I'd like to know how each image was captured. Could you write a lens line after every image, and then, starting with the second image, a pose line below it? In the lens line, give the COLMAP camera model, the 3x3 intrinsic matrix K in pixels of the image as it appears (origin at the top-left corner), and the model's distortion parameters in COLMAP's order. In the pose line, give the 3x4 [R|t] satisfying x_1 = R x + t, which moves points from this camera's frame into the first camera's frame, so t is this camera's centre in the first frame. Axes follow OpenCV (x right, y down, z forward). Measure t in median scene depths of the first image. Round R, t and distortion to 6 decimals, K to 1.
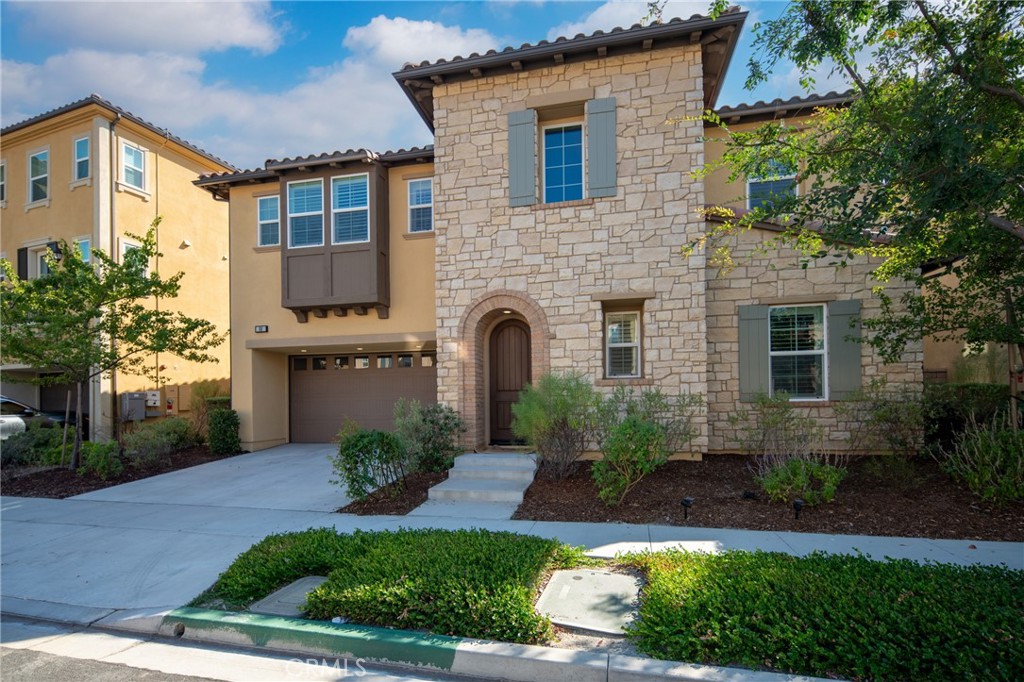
lens RADIAL K [[500.8, 0, 501.2], [0, 500.8, 372.1], [0, 0, 1]] dist [0.004237, -0.002591]
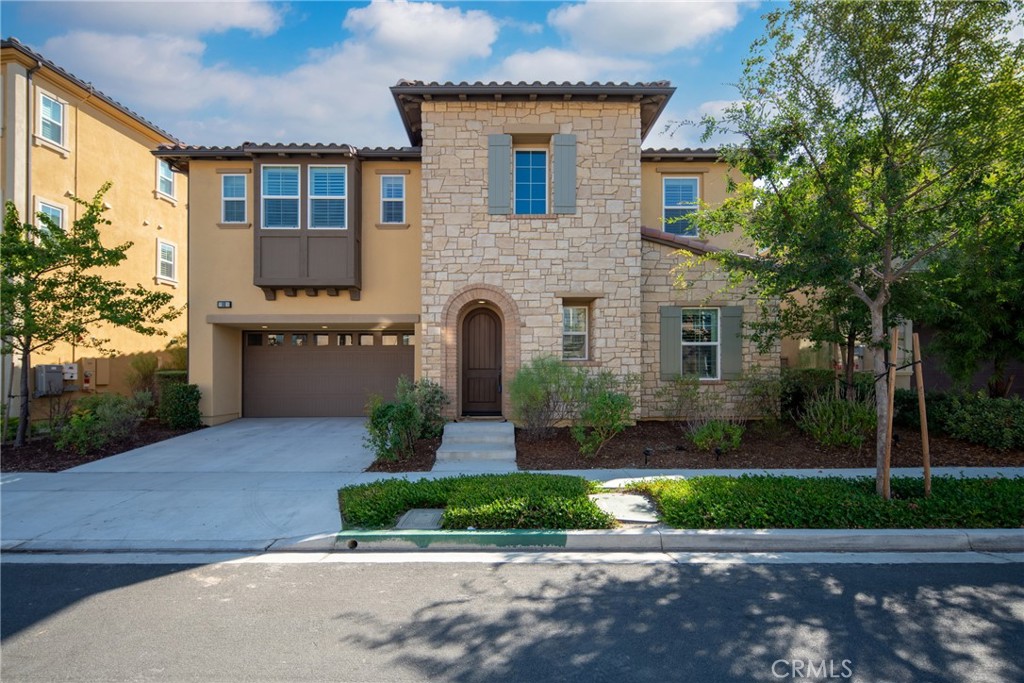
lens RADIAL K [[500.8, 0, 511.6], [0, 500.8, 344.5], [0, 0, 1]] dist [0.004237, -0.002591]
pose [[0.969399, 0.025419, 0.244169, -0.216851], [-0.023222, 0.999660, -0.011871, -0.008628], [-0.244388, 0.005838, 0.969660, -0.164038]]
